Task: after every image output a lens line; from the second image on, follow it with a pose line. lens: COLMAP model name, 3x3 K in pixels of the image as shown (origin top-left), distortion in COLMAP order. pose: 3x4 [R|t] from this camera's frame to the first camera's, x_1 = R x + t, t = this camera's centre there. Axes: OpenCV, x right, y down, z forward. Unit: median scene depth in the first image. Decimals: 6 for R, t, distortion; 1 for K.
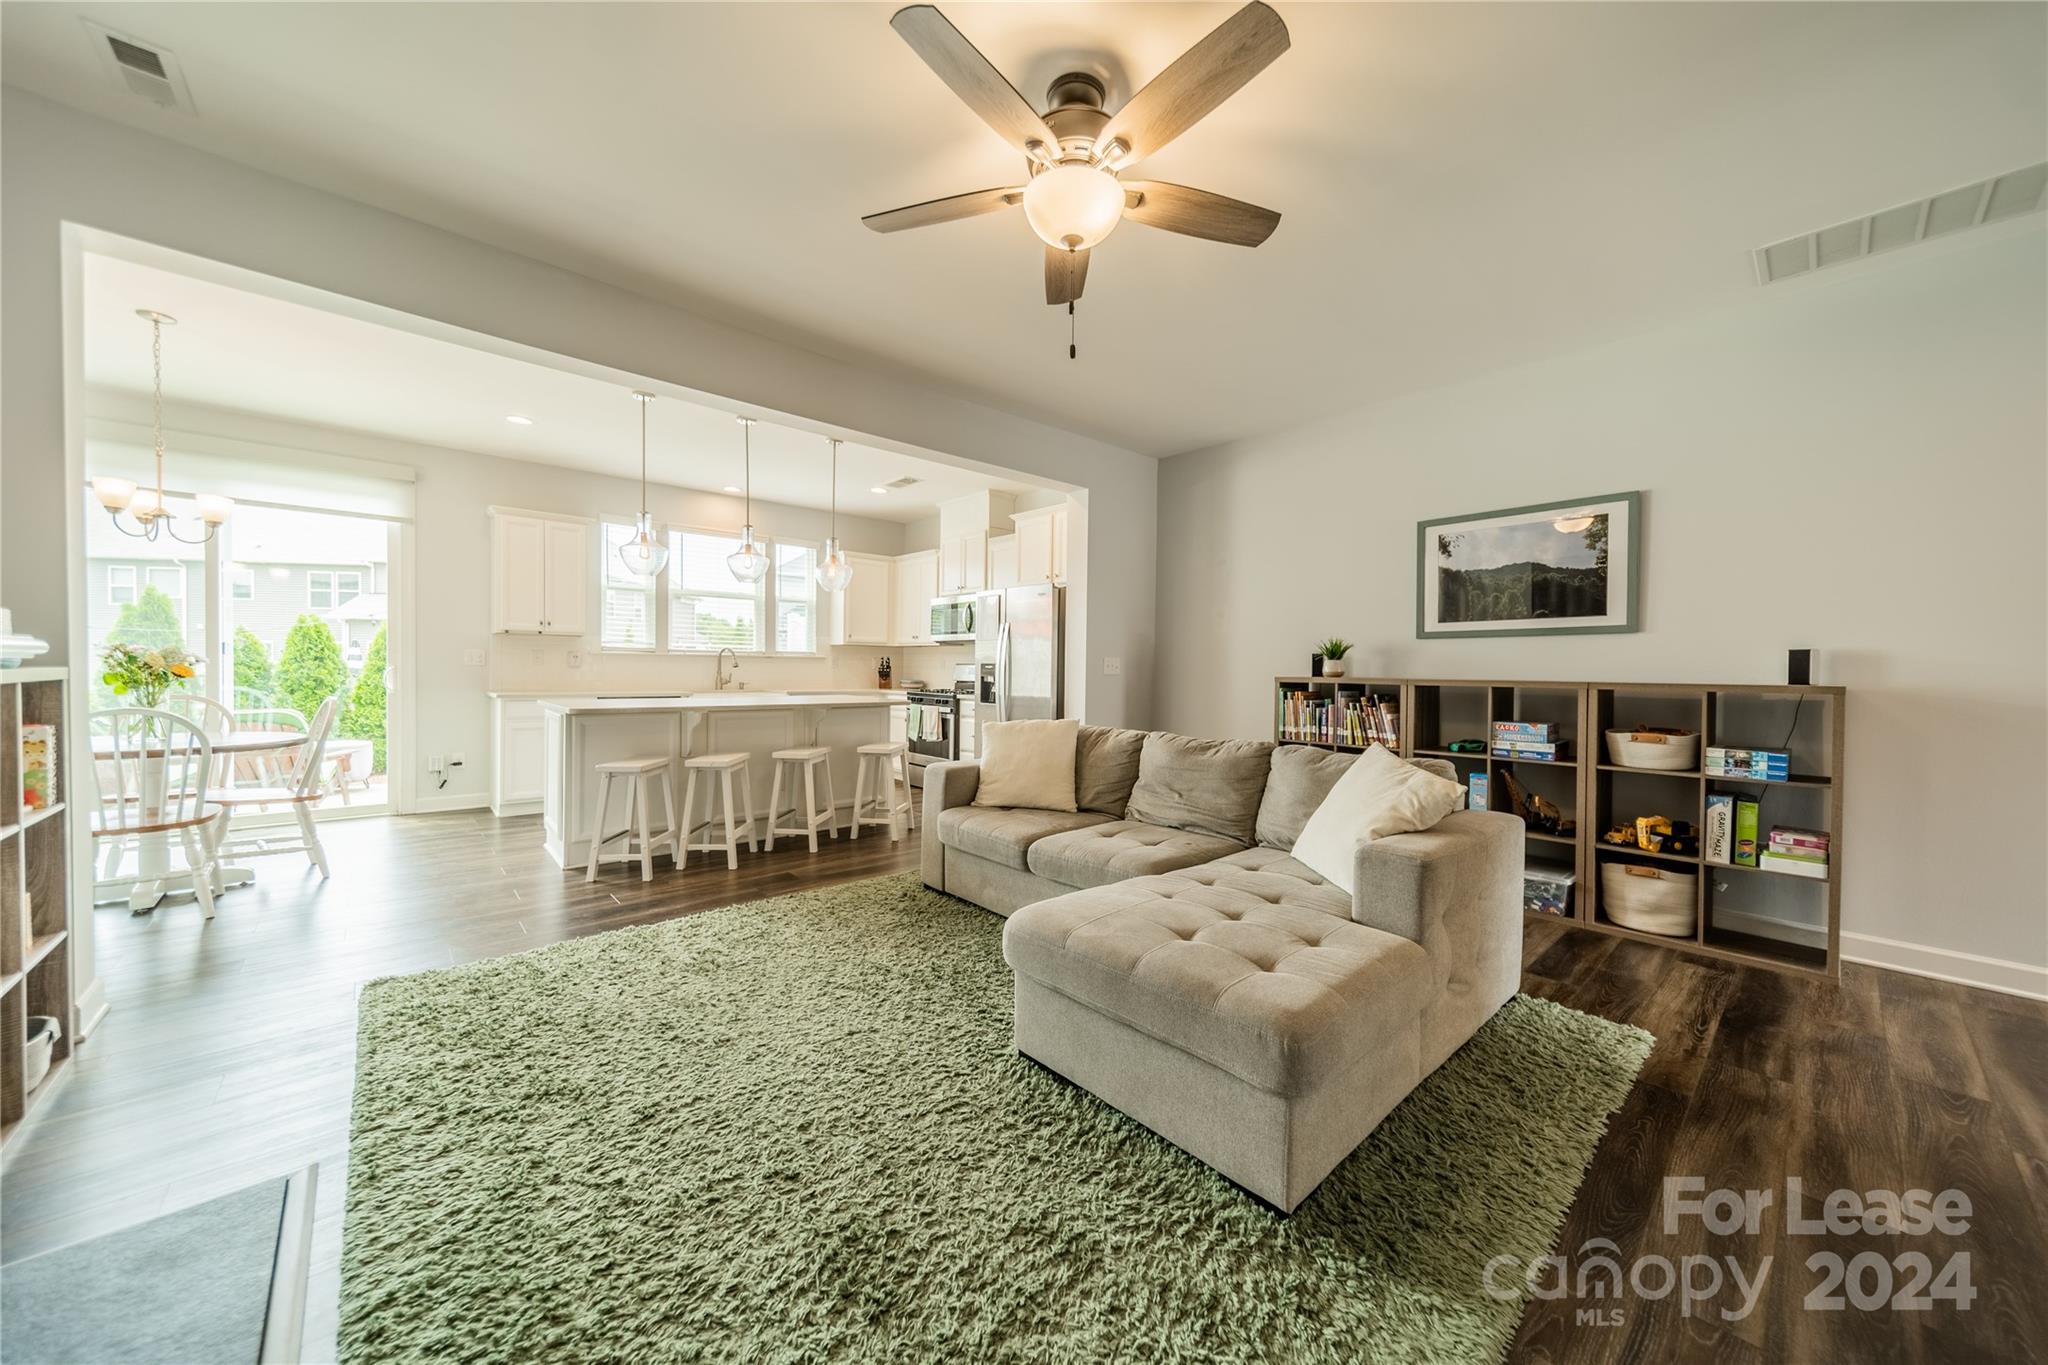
lens RADIAL K [[722.0, 0, 1030.1], [0, 722.0, 678.0], [0, 0, 1]] dist [0.007185, -0.000034]
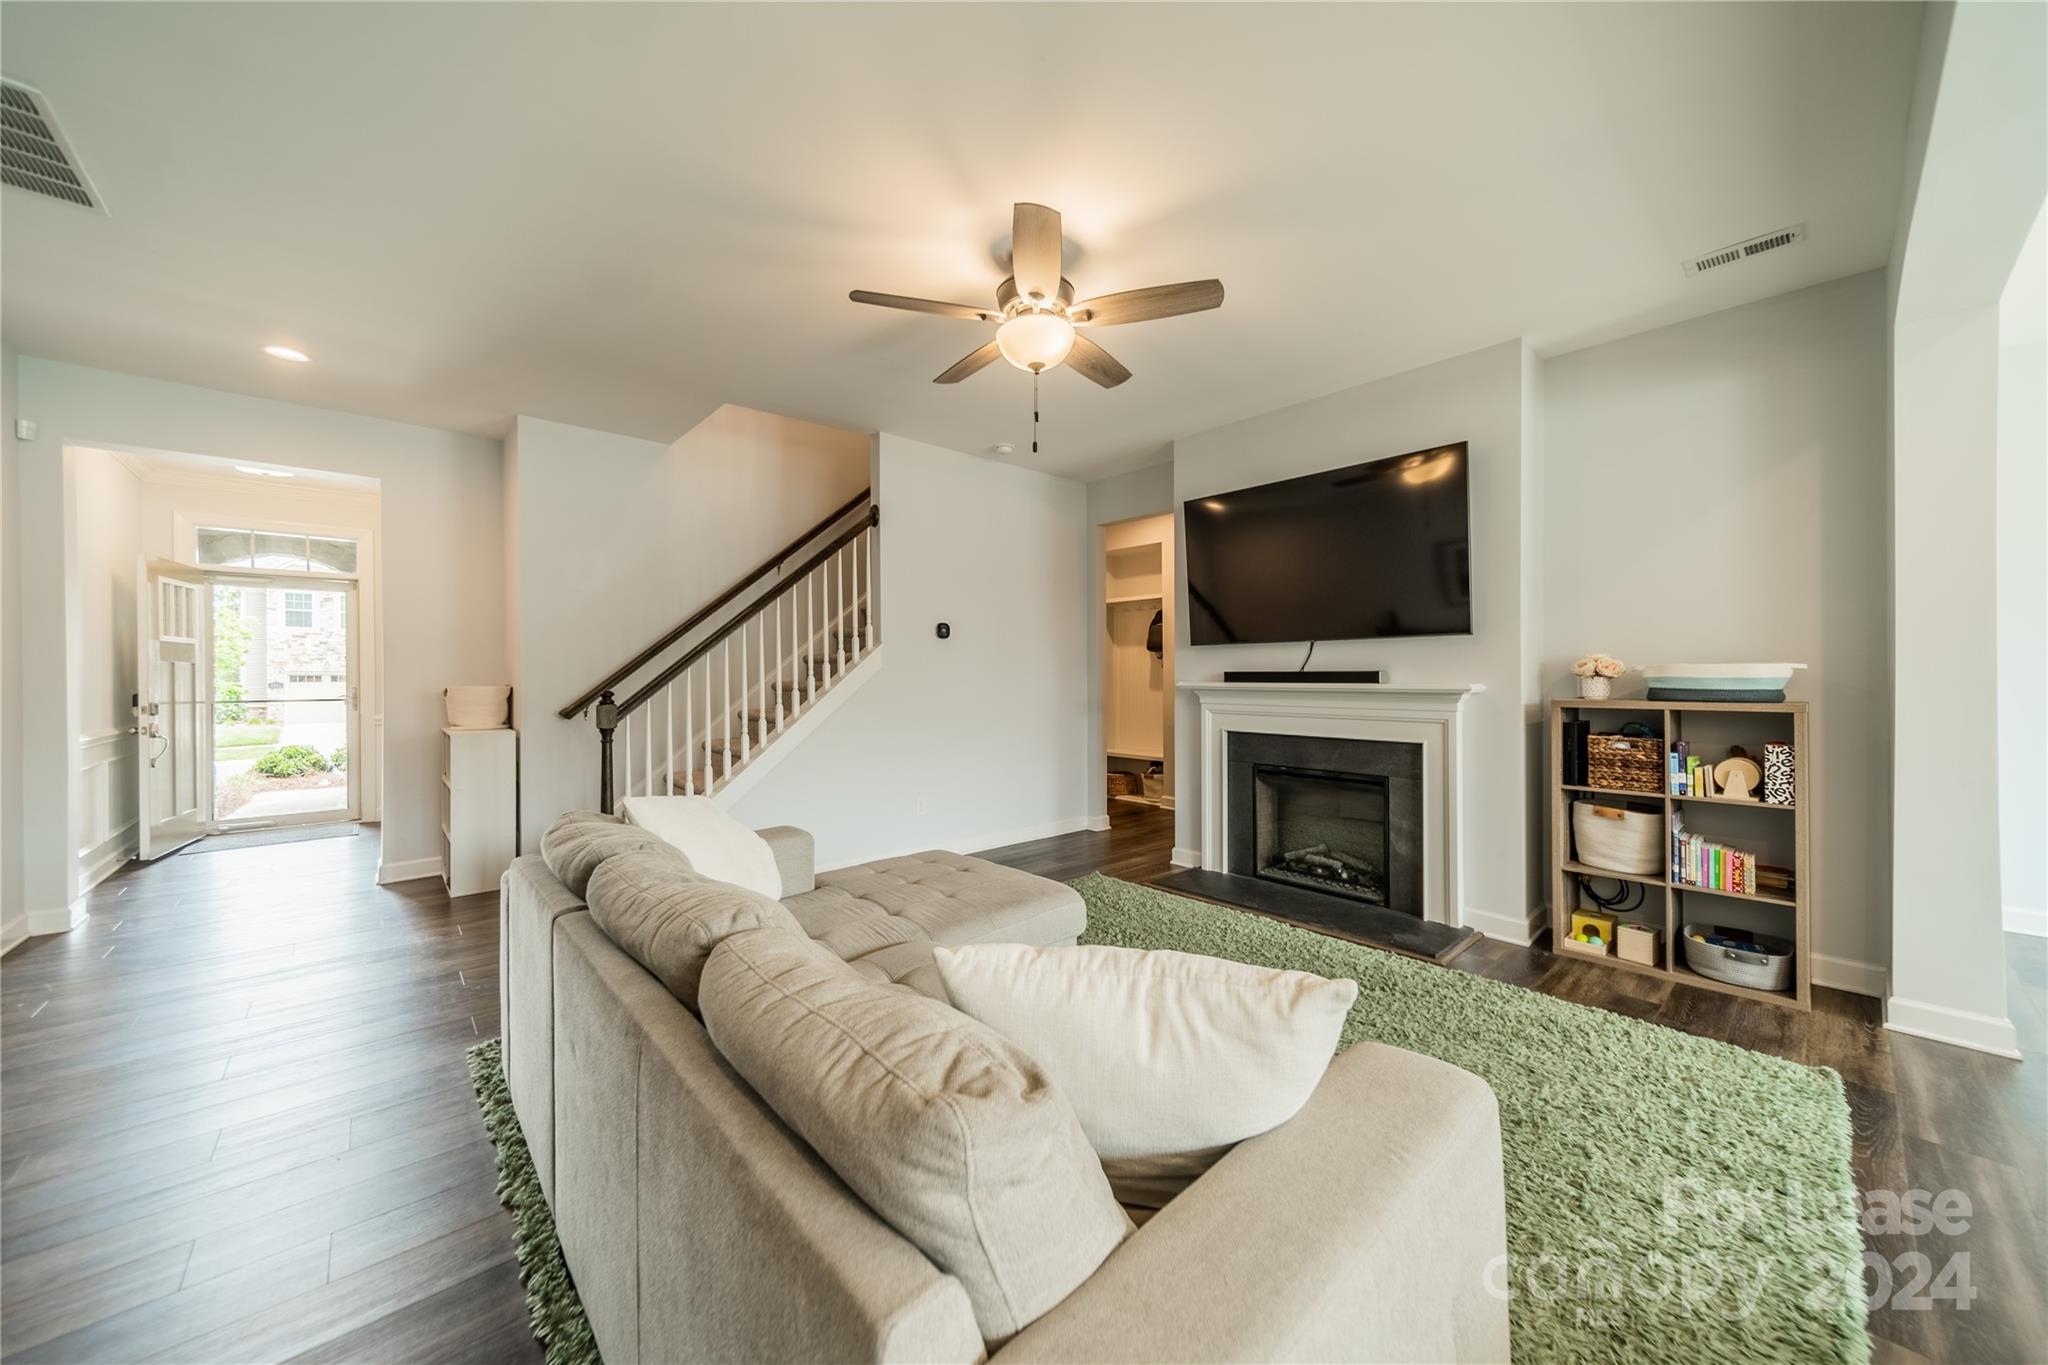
lens RADIAL K [[729.3, 0, 1024.5], [0, 729.3, 676.7], [0, 0, 1]] dist [0.009240, -0.000082]
pose [[-0.999958, -0.008640, 0.003097, 0.027331], [-0.008588, 0.999825, 0.016638, -0.027393], [-0.003240, 0.016611, -0.999857, 0.889562]]
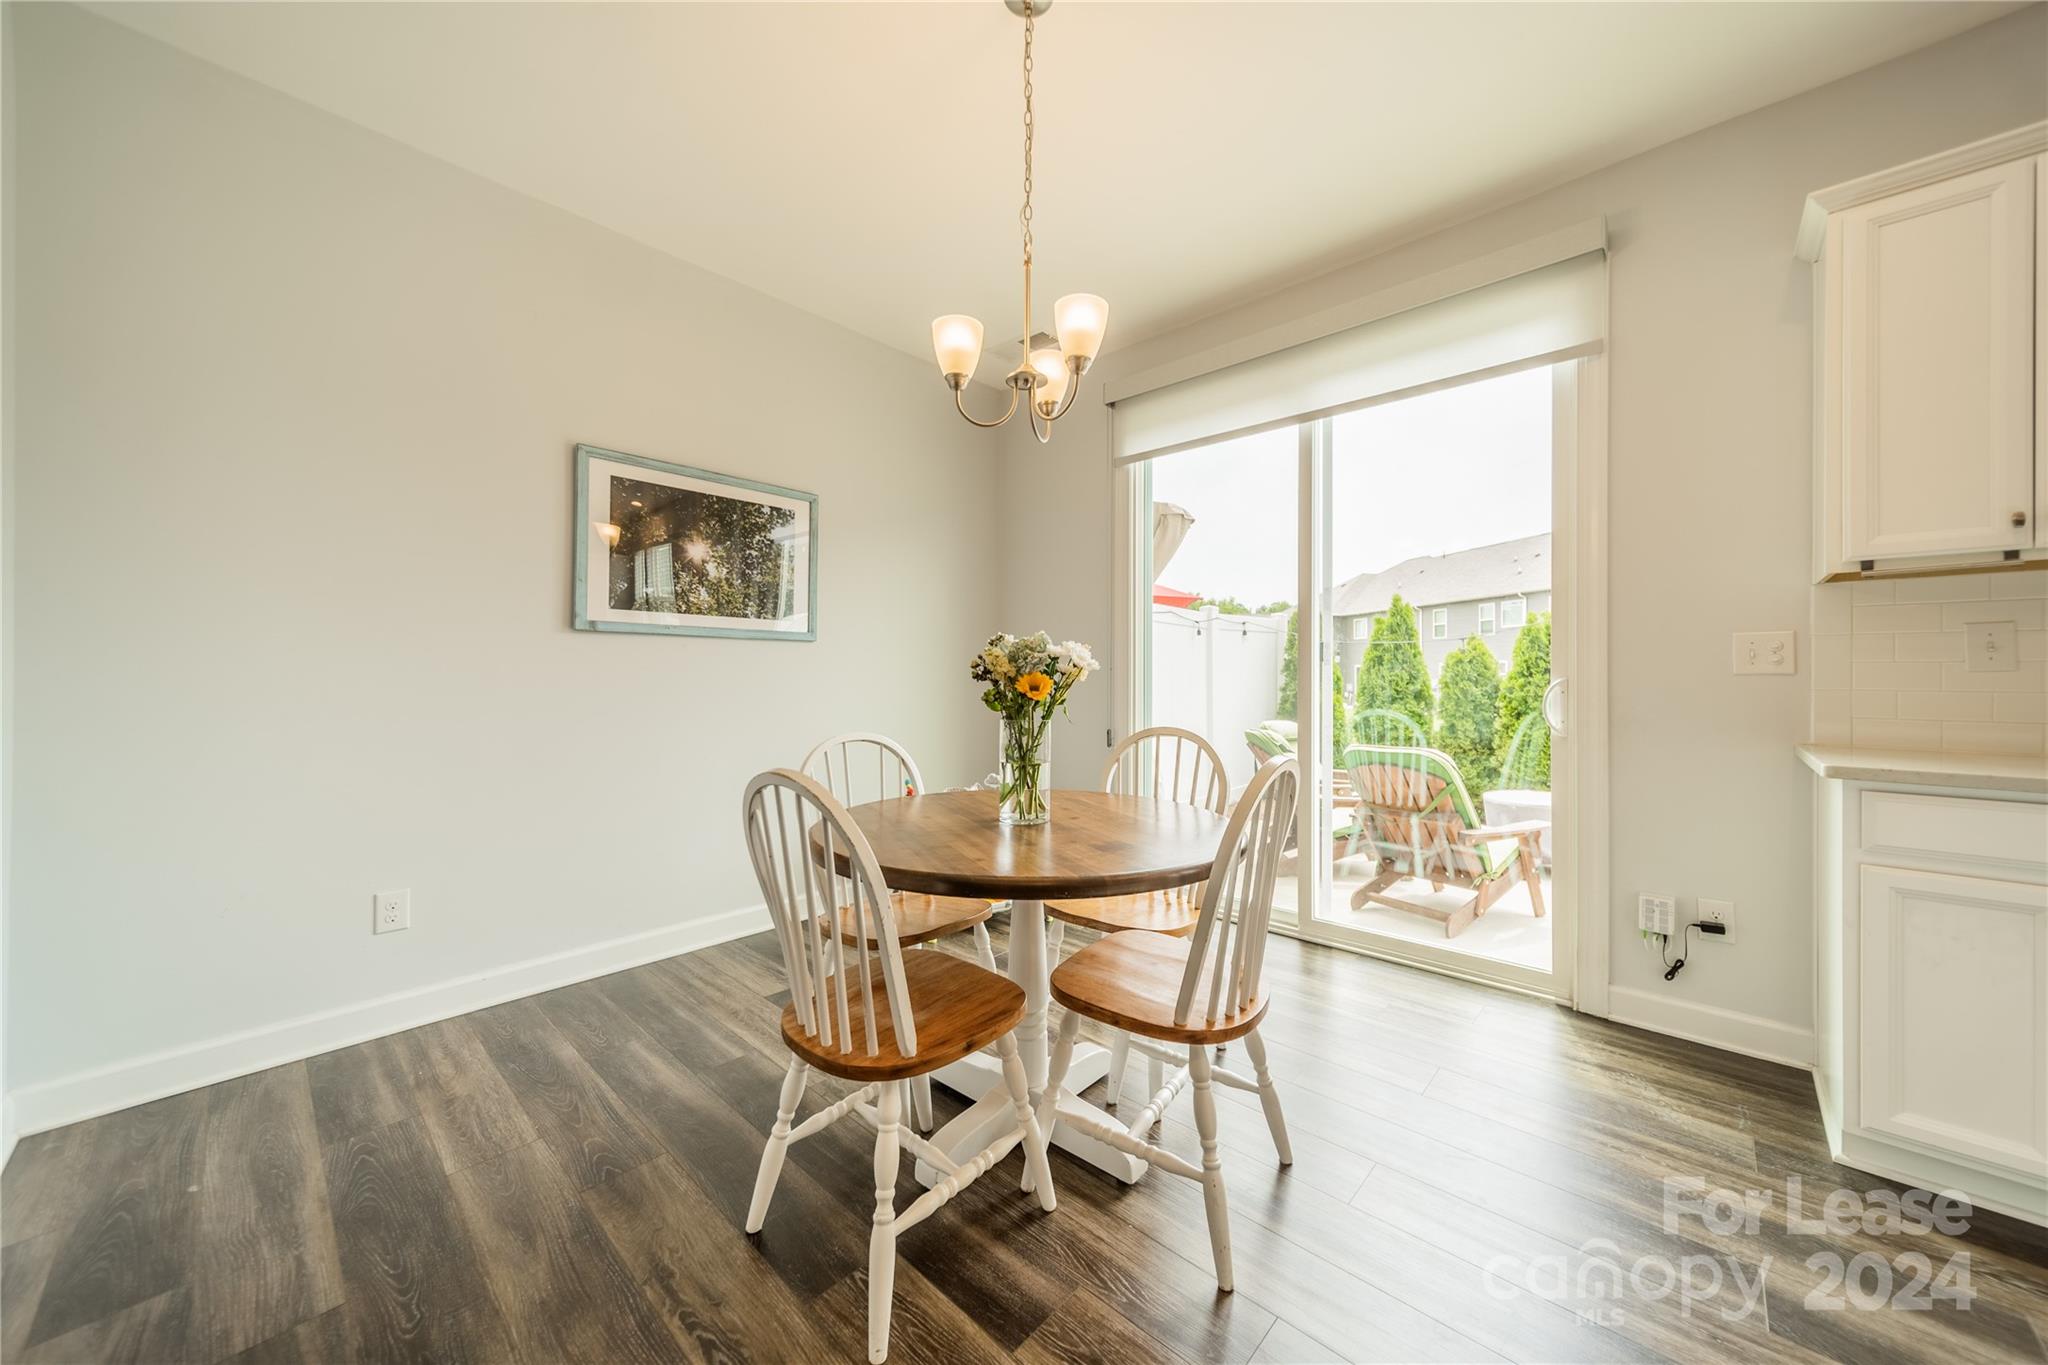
lens RADIAL K [[728.2, 0, 1028.2], [0, 728.2, 674.5], [0, 0, 1]] dist [0.007142, -0.000128]
pose [[0.091228, -0.015247, -0.995713, -0.452784], [-0.014600, 0.999755, -0.016646, -0.005439], [0.995723, 0.016056, 0.090983, 0.628724]]
